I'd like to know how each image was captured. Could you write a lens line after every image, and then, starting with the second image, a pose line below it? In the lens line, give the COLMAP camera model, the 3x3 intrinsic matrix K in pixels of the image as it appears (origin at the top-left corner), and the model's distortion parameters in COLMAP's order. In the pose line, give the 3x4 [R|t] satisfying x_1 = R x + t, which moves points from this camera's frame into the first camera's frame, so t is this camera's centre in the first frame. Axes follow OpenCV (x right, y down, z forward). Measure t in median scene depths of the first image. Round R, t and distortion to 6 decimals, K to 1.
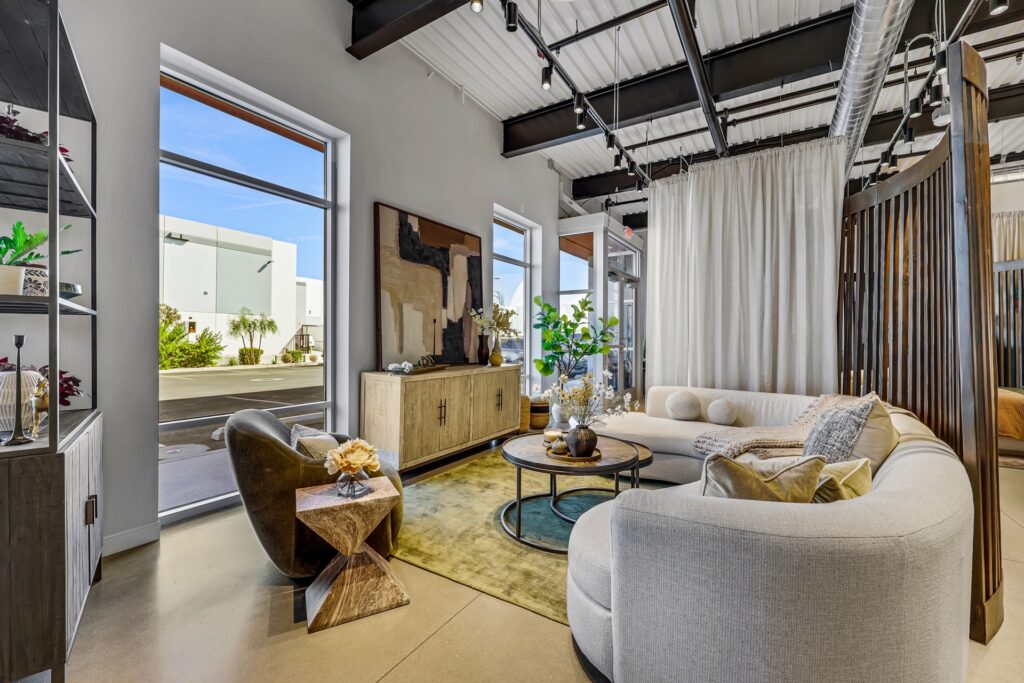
lens RADIAL K [[419.4, 0, 511.9], [0, 419.4, 340.7], [0, 0, 1]] dist [-0.000043, 0.000046]
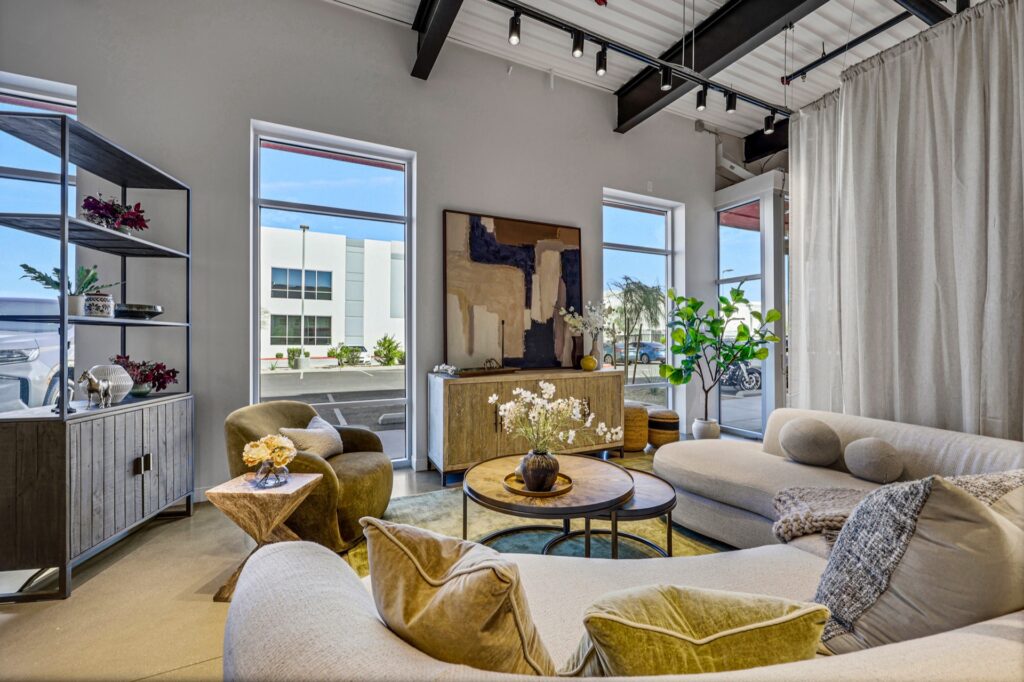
lens RADIAL K [[419.4, 0, 511.9], [0, 419.4, 340.2], [0, 0, 1]] dist [-0.000043, 0.000046]
pose [[0.852092, -0.006506, -0.523352, 0.334829], [0.004207, 0.999976, -0.005581, -0.000536], [0.523376, 0.002554, 0.852098, 0.186255]]
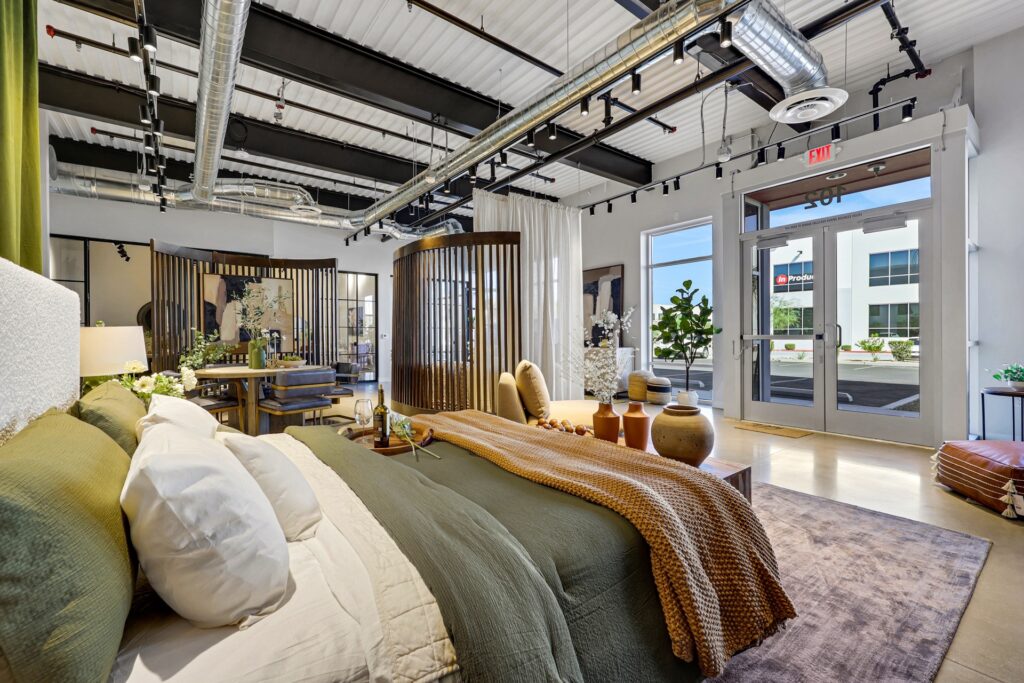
lens RADIAL K [[437.2, 0, 510.6], [0, 437.2, 350.5], [0, 0, 1]] dist [0.002214, 0.000416]
pose [[-0.338293, 0.026132, -0.940678, 1.911992], [0.002762, 0.999638, 0.026777, 0.027901], [0.941037, 0.006461, -0.338243, 1.422641]]
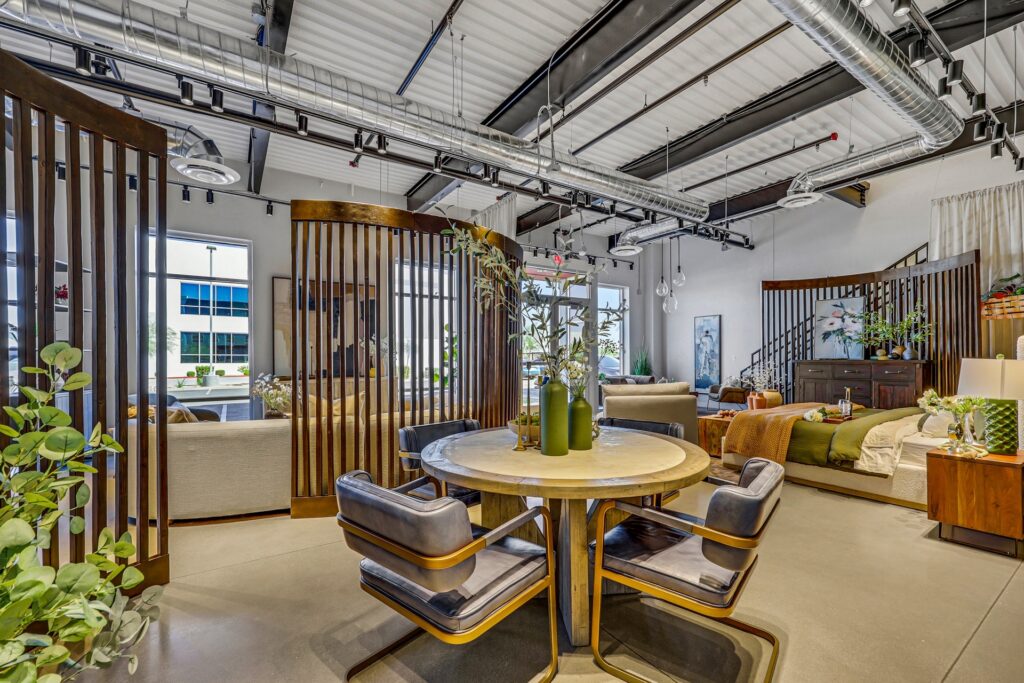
lens RADIAL K [[428.2, 0, 512.2], [0, 428.2, 359.6], [0, 0, 1]] dist [-0.001573, 0.000109]
pose [[0.912756, -0.007311, -0.408441, 1.130968], [0.008846, 0.999959, 0.001869, 0.001956], [0.408410, -0.005319, 0.912783, -0.144308]]
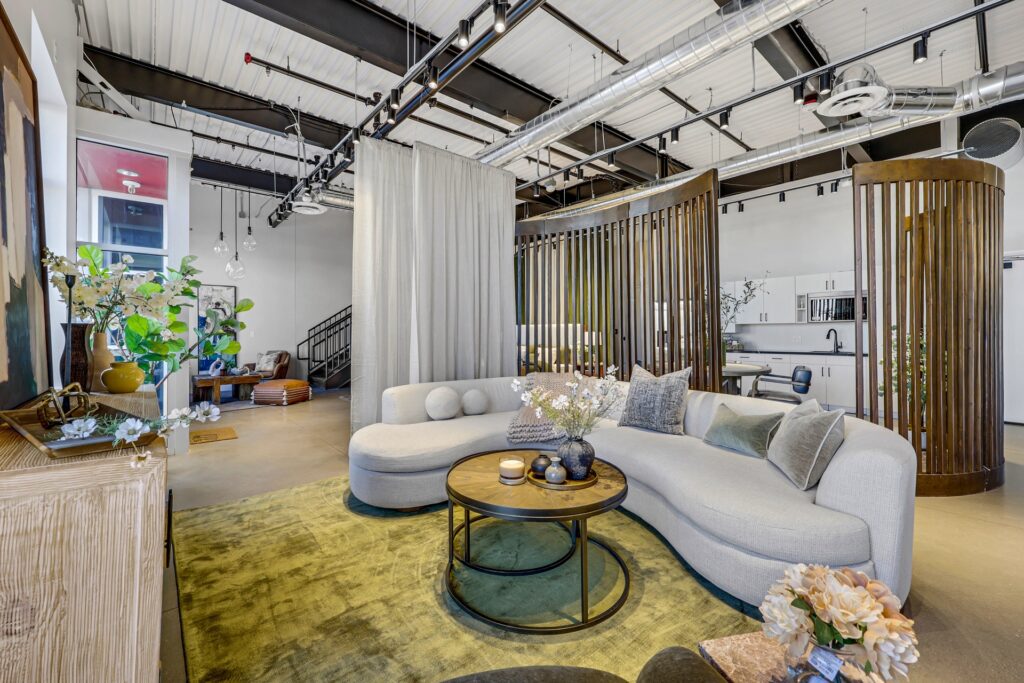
lens RADIAL K [[423.0, 0, 510.9], [0, 423.0, 330.1], [0, 0, 1]] dist [-0.000261, -0.000324]
pose [[0.292194, -0.002054, 0.956357, -0.404977], [0.007189, 0.999974, -0.000048, -0.003233], [-0.956332, 0.006889, 0.292201, 0.548467]]
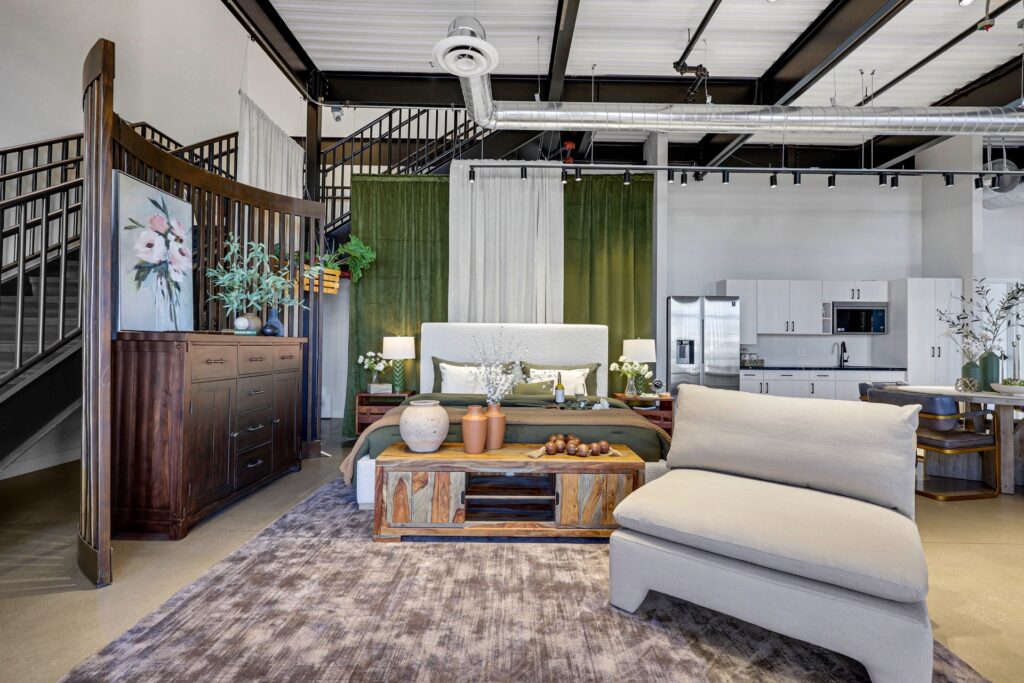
lens RADIAL K [[472.7, 0, 511.1], [0, 472.7, 338.1], [0, 0, 1]] dist [-0.000073, 0.000002]
pose [[-0.536967, 0.001044, 0.843602, 0.682691], [-0.013897, 0.999853, -0.010084, 0.020956], [-0.843489, -0.017139, -0.536874, 1.702942]]
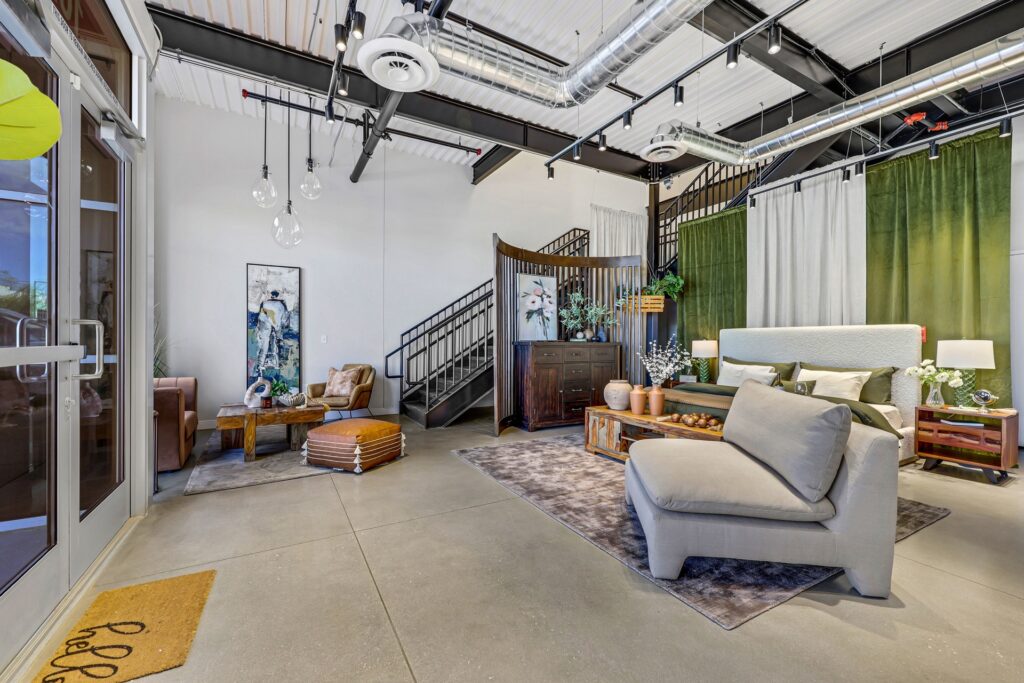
lens RADIAL K [[419.4, 0, 511.9], [0, 419.4, 340.7], [0, 0, 1]] dist [-0.000043, 0.000046]
pose [[0.467348, 0.001614, 0.884072, 0.300790], [-0.003137, 0.999995, -0.000167, 0.011521], [-0.884068, -0.002695, 0.467351, 1.193616]]
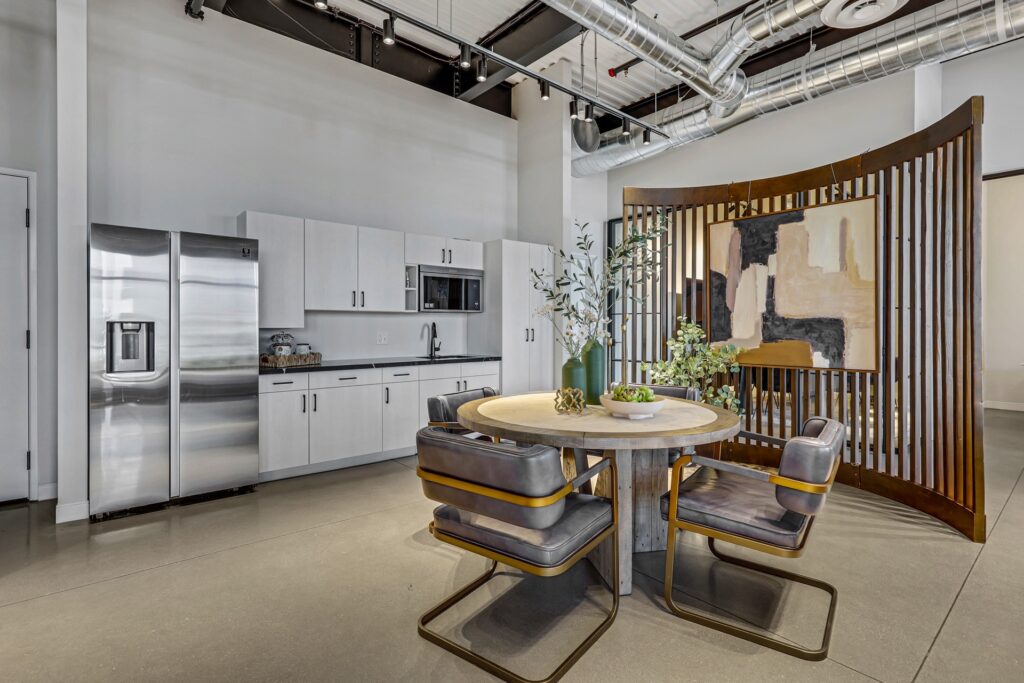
lens RADIAL K [[498.1, 0, 516.1], [0, 498.1, 328.3], [0, 0, 1]] dist [-0.000735, -0.000113]
pose [[-0.955363, -0.007327, 0.295343, 0.883624], [-0.006508, 0.999972, 0.003755, 0.008779], [-0.295362, 0.001665, -0.955384, 0.980102]]
